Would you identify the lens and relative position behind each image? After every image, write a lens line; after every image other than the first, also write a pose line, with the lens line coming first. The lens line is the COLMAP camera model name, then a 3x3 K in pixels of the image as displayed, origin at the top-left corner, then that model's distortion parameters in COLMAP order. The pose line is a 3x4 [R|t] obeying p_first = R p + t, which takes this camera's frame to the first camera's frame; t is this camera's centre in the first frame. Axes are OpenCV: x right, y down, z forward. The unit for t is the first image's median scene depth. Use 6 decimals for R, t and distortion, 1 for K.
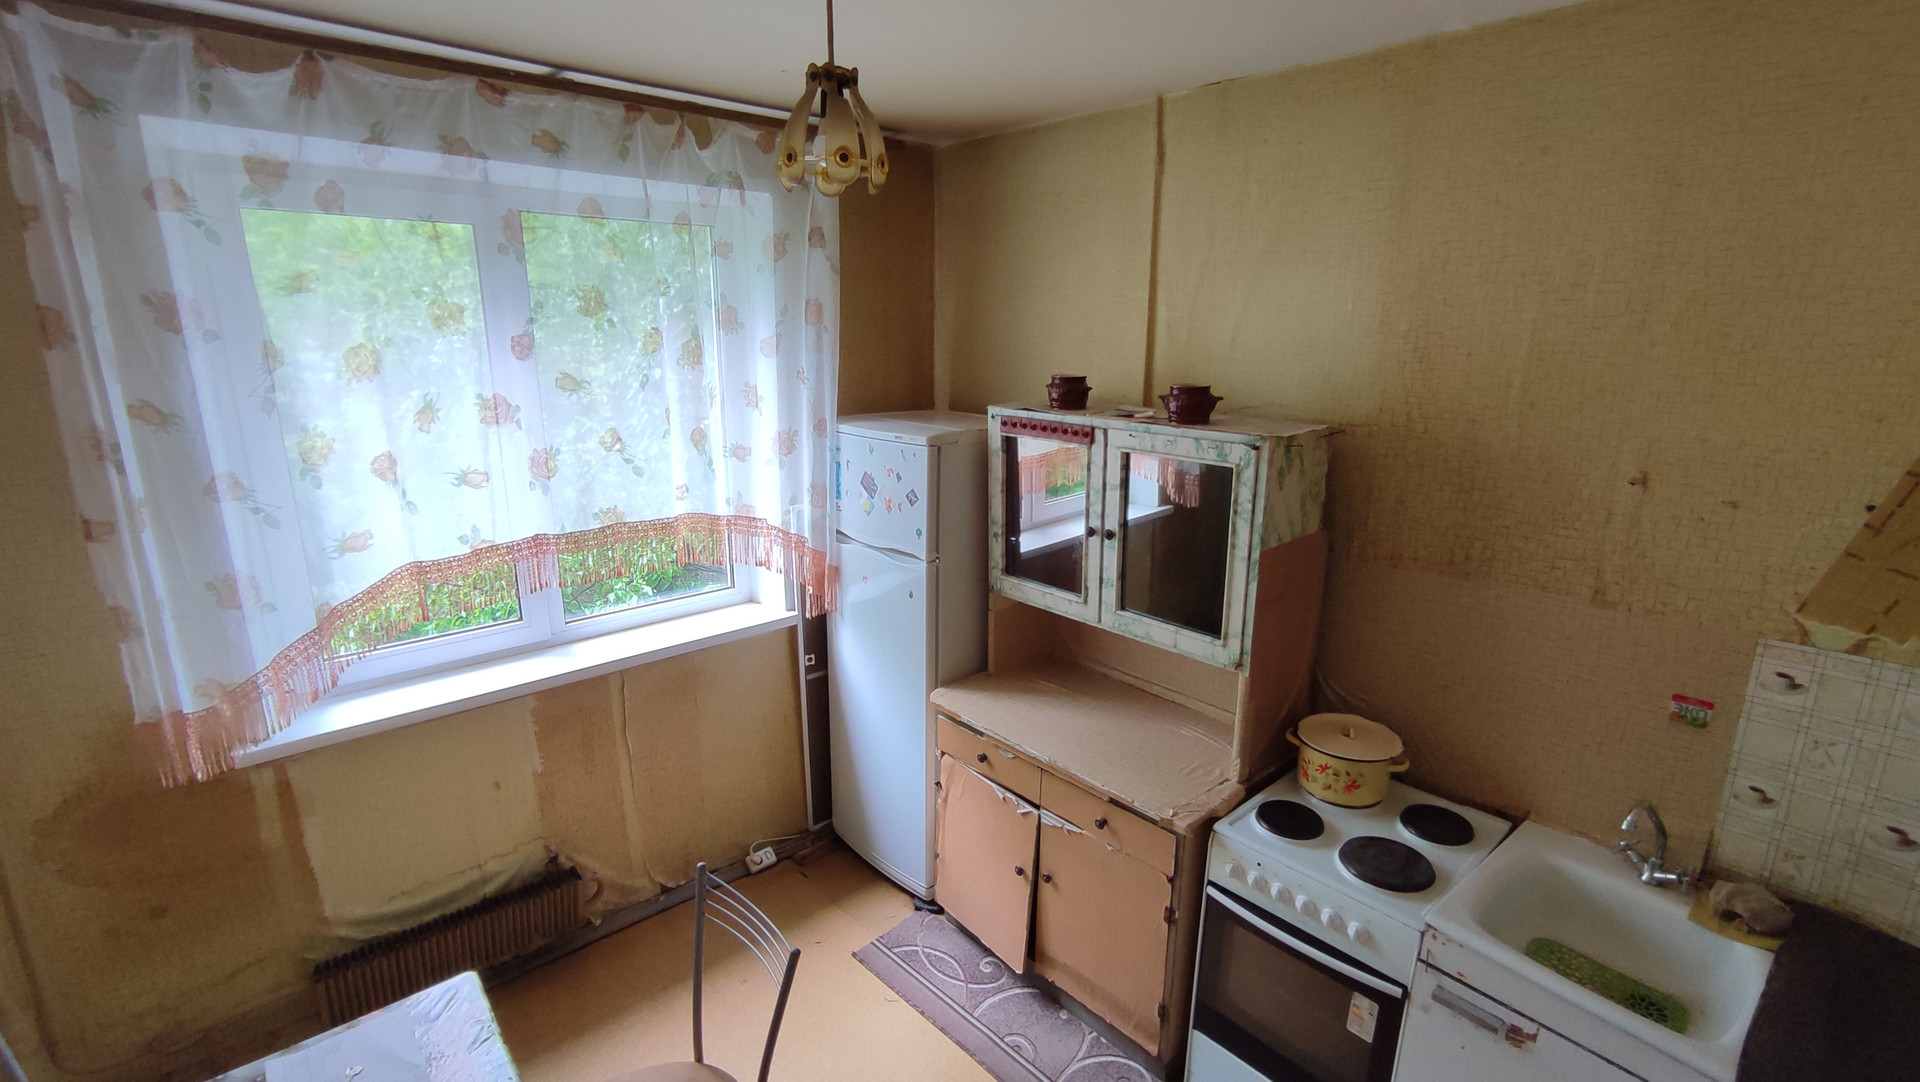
lens RADIAL K [[870.4, 0, 965.0], [0, 870.4, 547.8], [0, 0, 1]] dist [-0.026644, 0.006033]
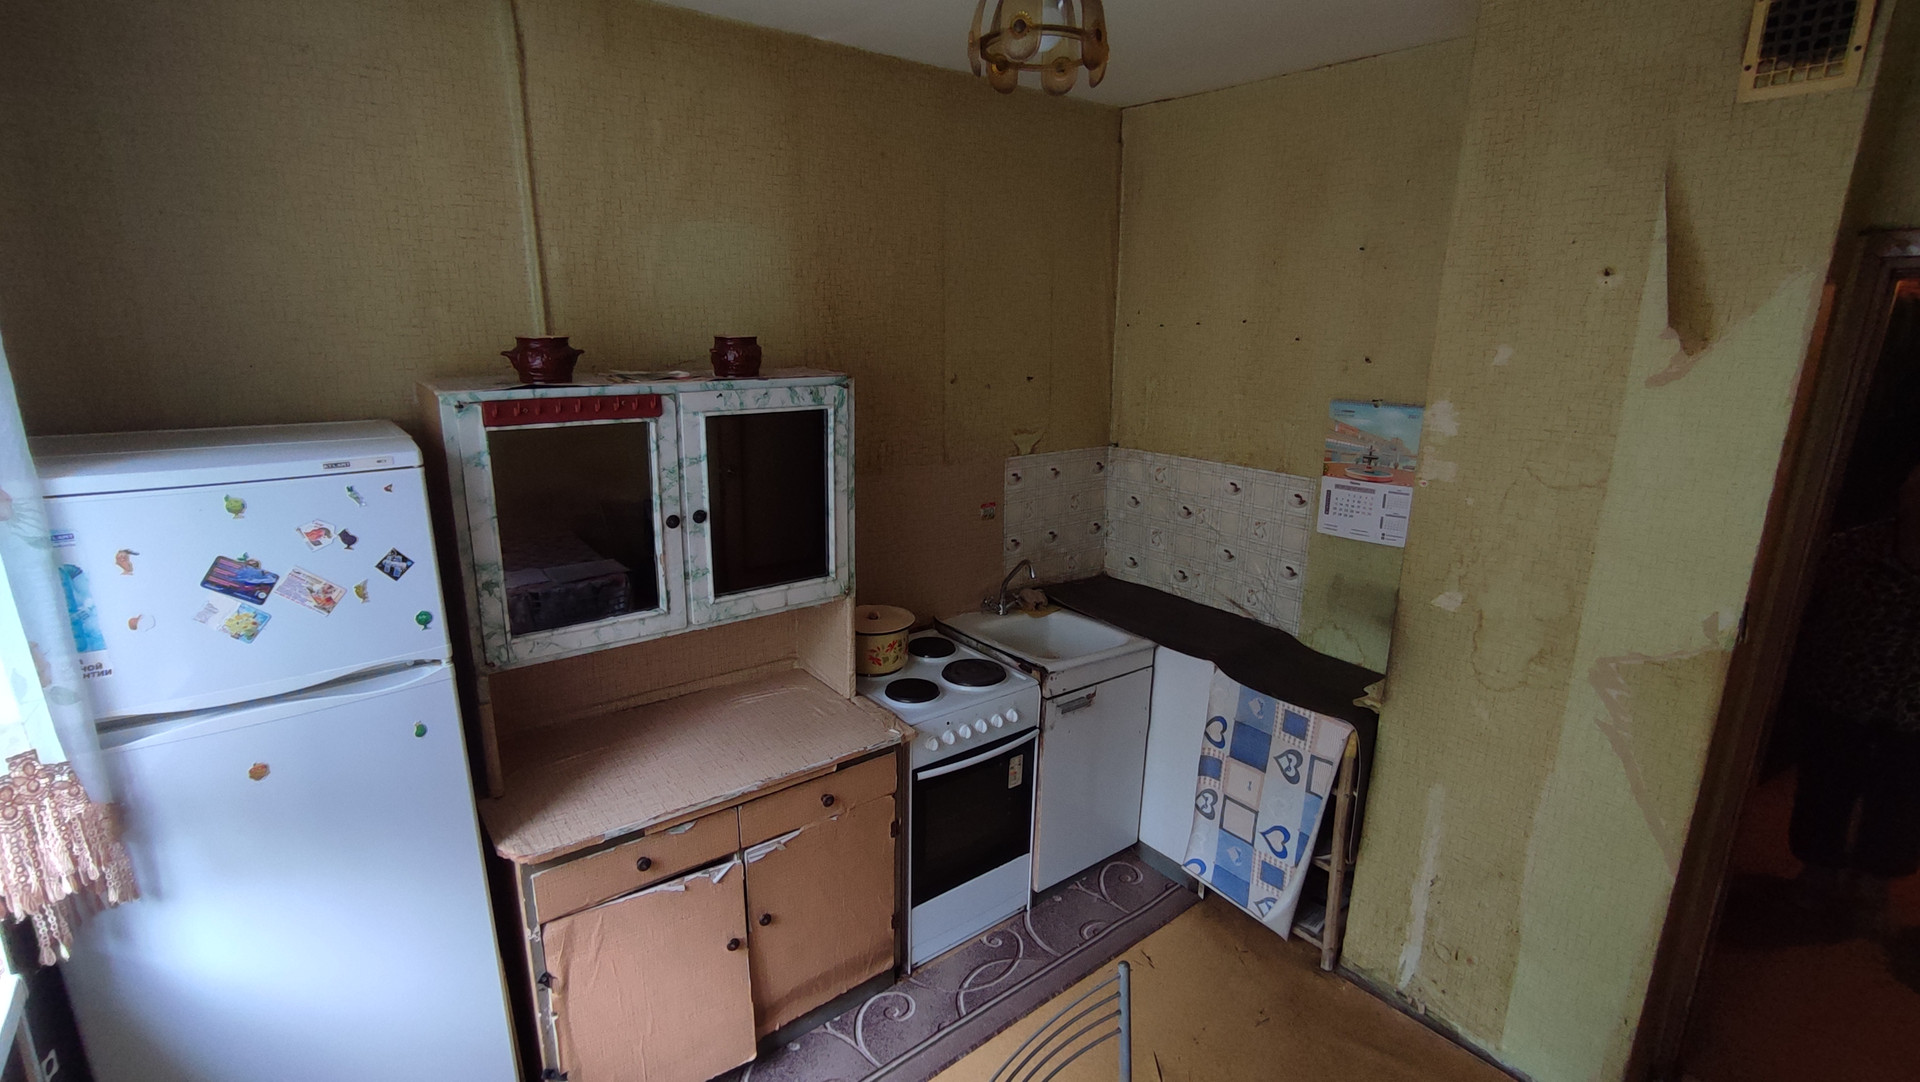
lens RADIAL K [[870.4, 0, 948.9], [0, 870.4, 546.4], [0, 0, 1]] dist [-0.026644, 0.006033]
pose [[0.071012, -0.257784, 0.963590, -0.645039], [0.240423, 0.941971, 0.234282, -0.128048], [-0.968067, 0.215032, 0.128868, 0.657567]]
